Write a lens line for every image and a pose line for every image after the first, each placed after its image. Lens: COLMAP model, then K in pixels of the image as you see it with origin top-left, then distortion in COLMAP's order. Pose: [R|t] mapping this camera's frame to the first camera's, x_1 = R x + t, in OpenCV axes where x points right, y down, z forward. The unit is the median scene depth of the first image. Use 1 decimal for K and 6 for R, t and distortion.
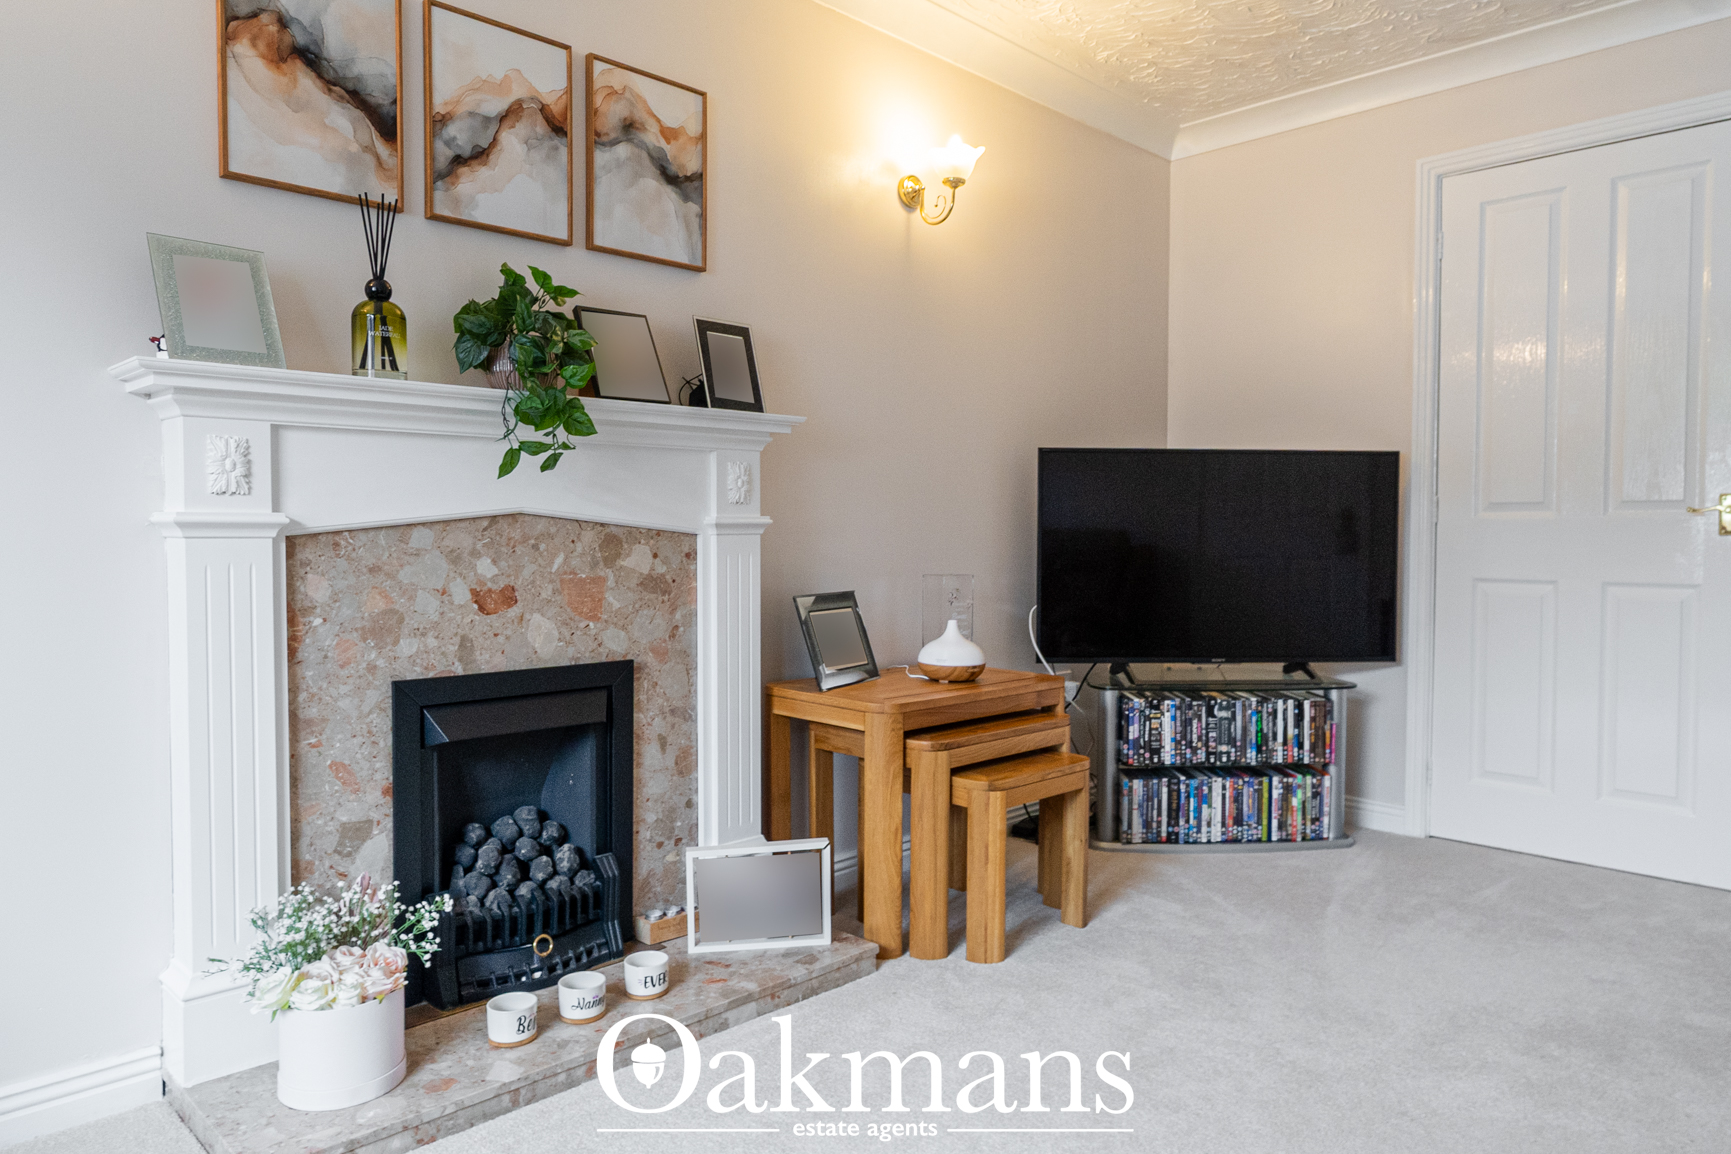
lens RADIAL K [[1111.0, 0, 865.5], [0, 1111.0, 577.0], [0, 0, 1]] dist [-0.004216, 0.002342]
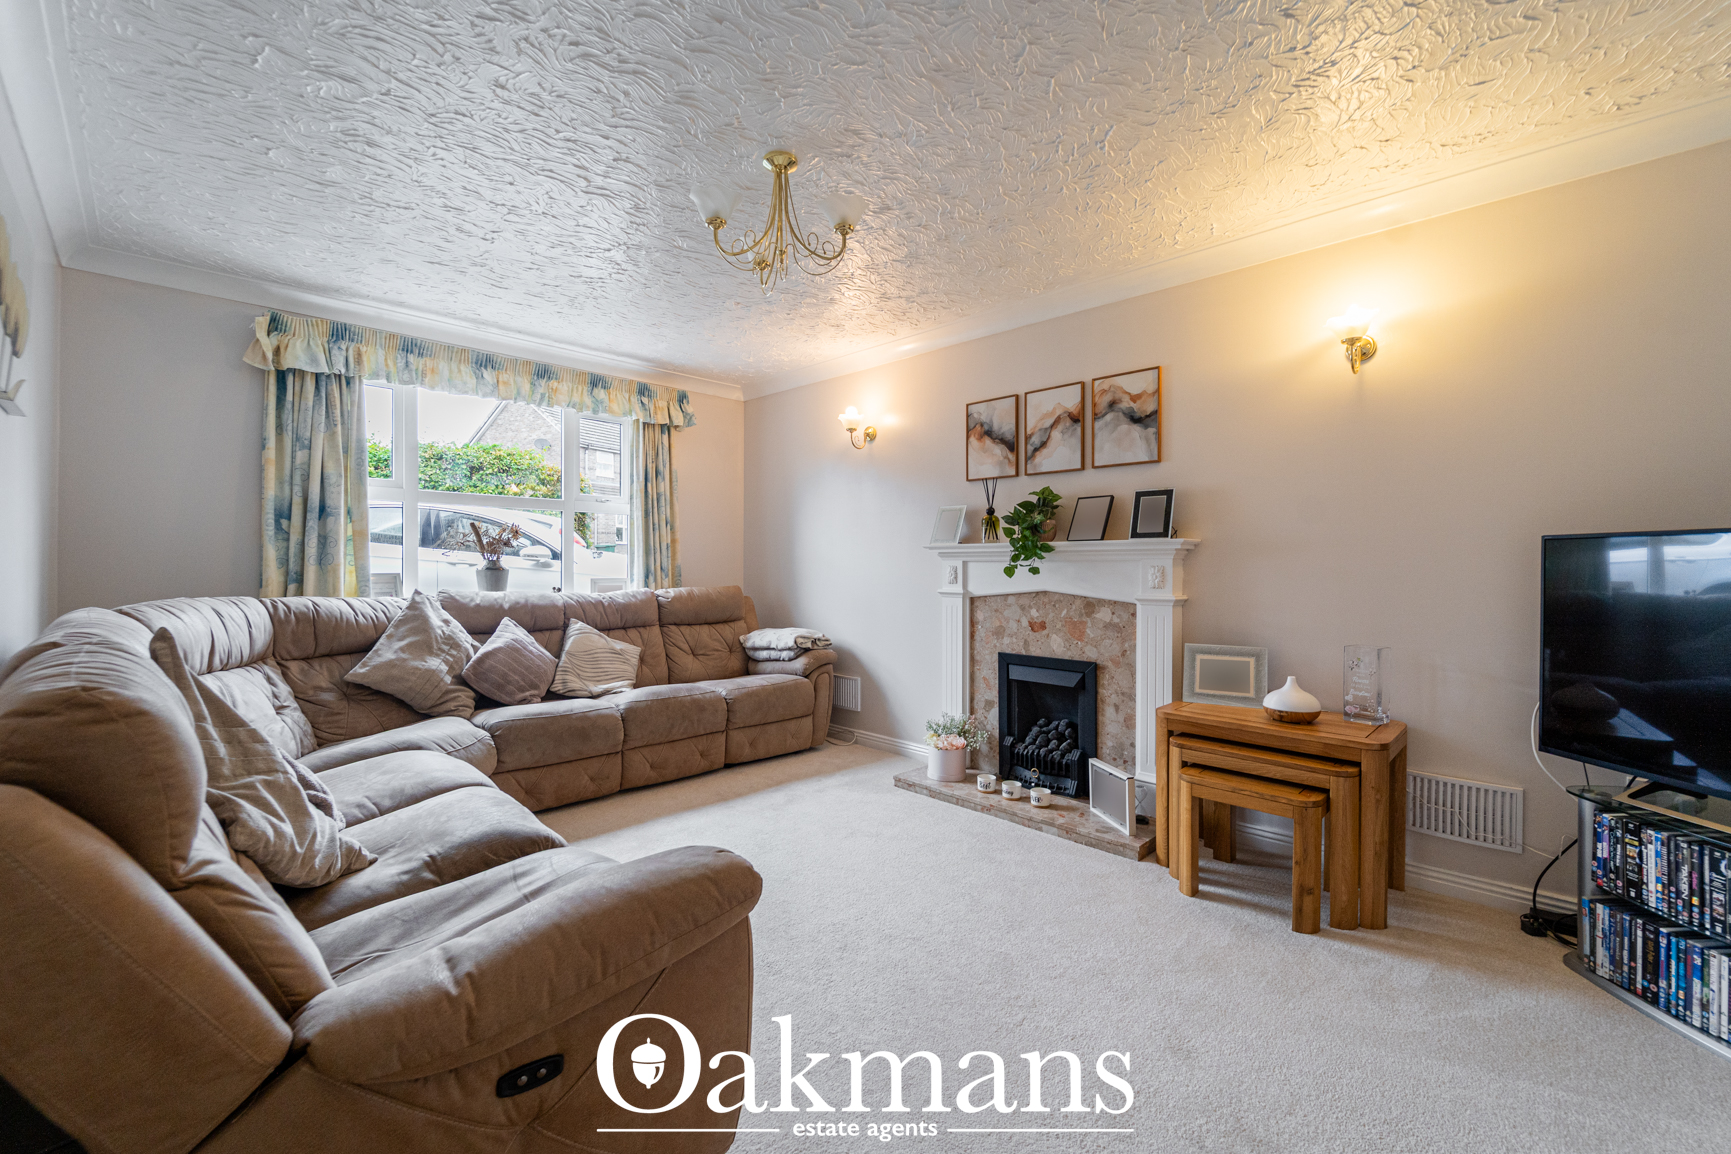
lens RADIAL K [[702.6, 0, 865.5], [0, 702.6, 577.0], [0, 0, 1]] dist [0.000155, -0.000376]
pose [[0.021650, 0.016661, -0.999627, 1.094490], [-0.044351, 0.998893, 0.015689, -0.086907], [0.998781, 0.043995, 0.022365, 0.534005]]
